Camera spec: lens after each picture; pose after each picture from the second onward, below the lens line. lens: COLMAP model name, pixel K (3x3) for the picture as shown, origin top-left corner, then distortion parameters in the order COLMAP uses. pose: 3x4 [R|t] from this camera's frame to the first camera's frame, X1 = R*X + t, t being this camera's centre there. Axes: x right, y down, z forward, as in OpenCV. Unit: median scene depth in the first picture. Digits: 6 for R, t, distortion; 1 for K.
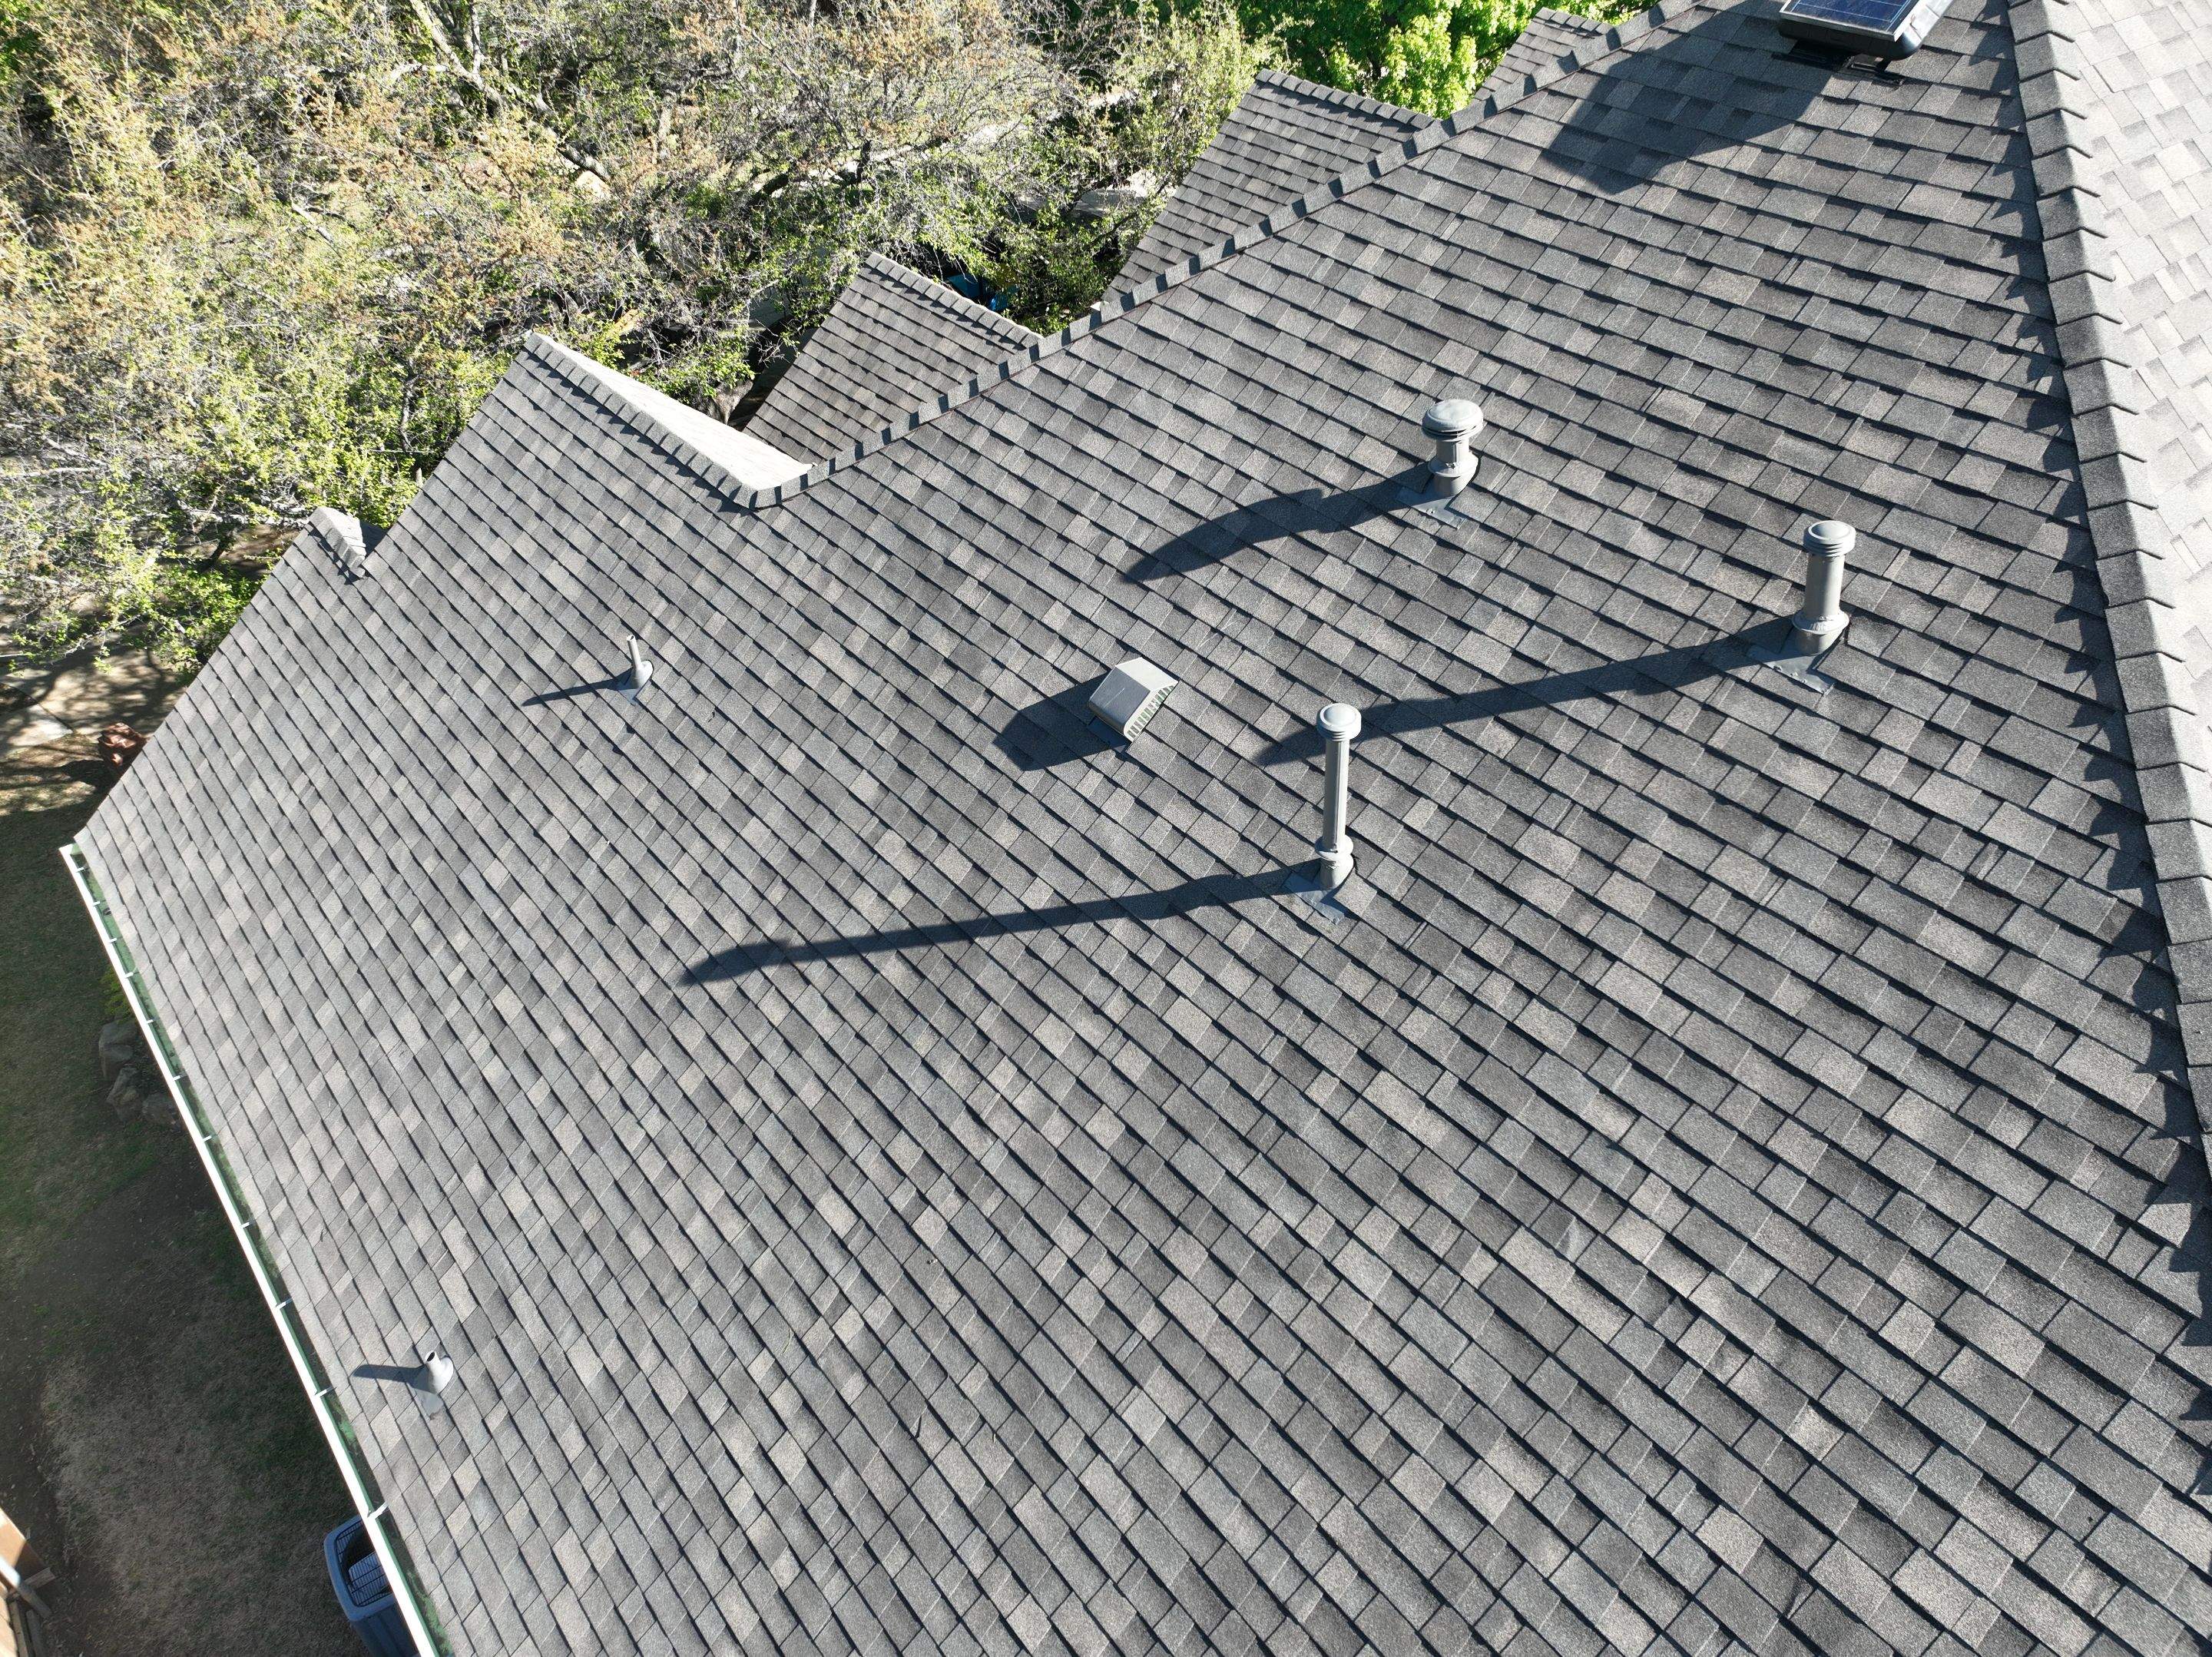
lens RADIAL K [[1542.0, 0, 1106.0], [0, 1542.0, 828.5], [0, 0, 1]] dist [0.005660, 0.002649]
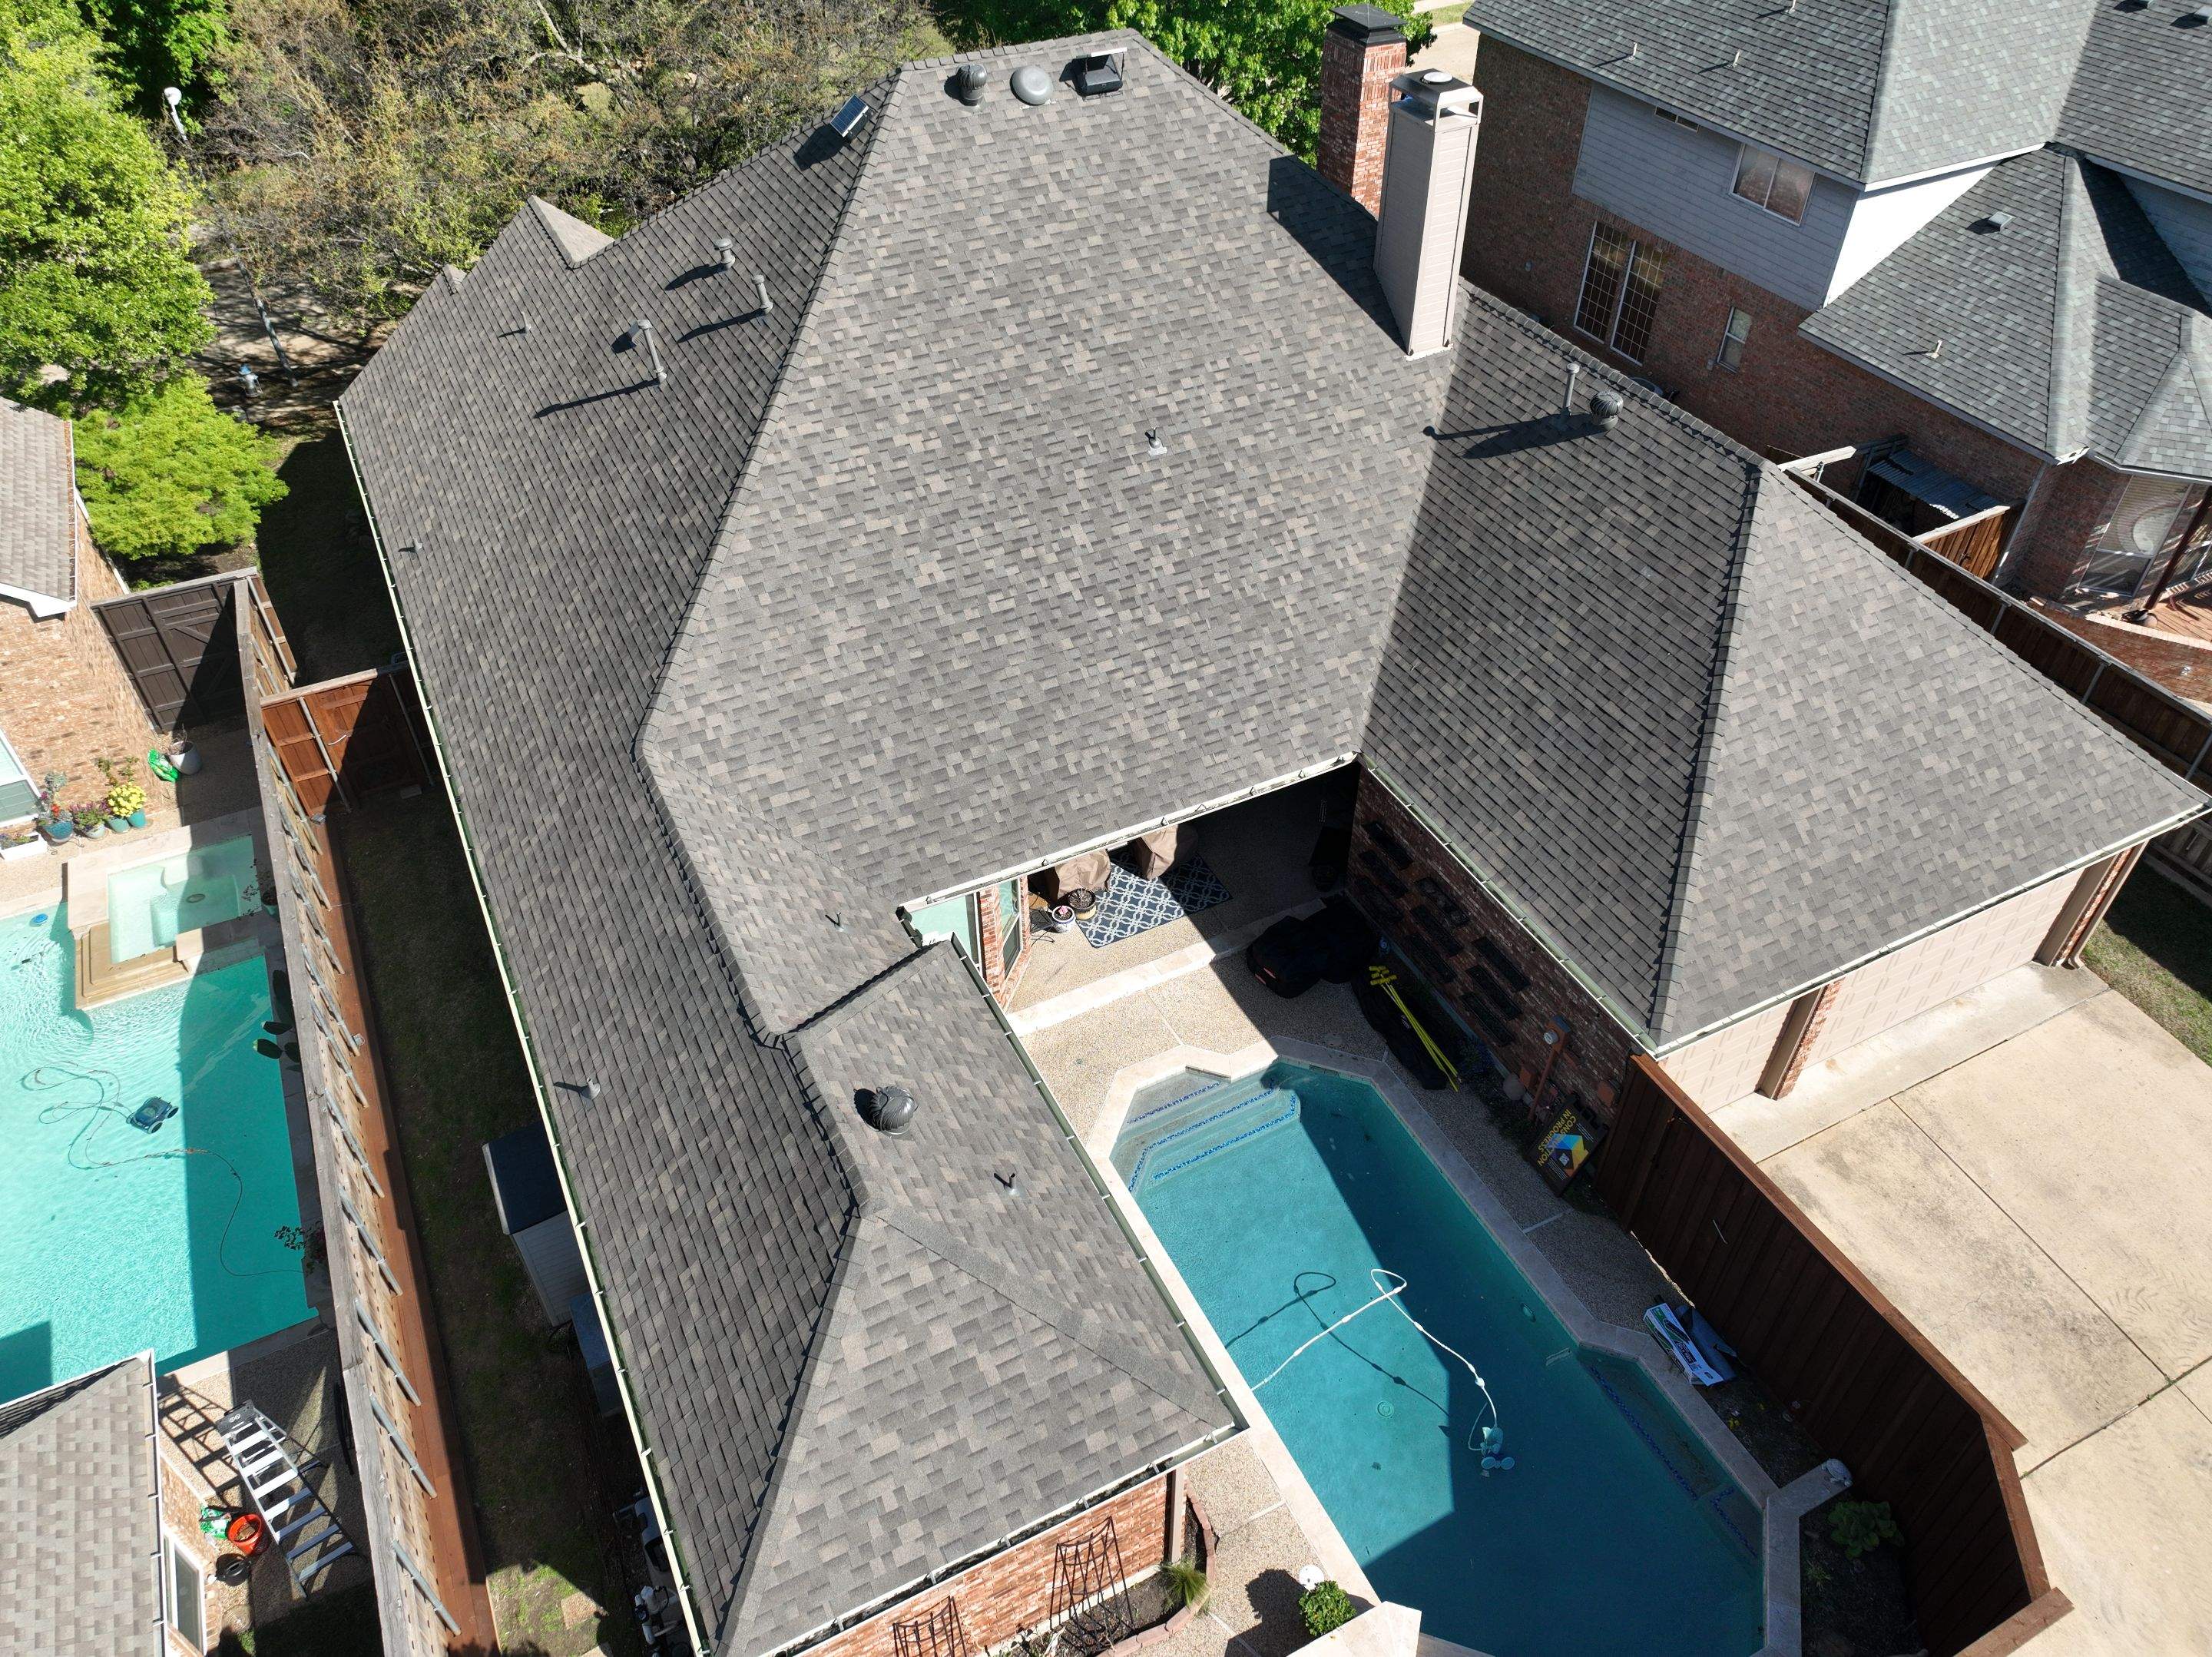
lens RADIAL K [[1549.2, 0, 1106.3], [0, 1549.2, 823.9], [0, 0, 1]] dist [0.006977, -0.001555]
pose [[0.977478, 0.141589, -0.156492, 1.349137], [-0.133387, 0.989137, 0.061776, 0.496786], [0.163538, -0.039510, 0.985745, -1.676648]]
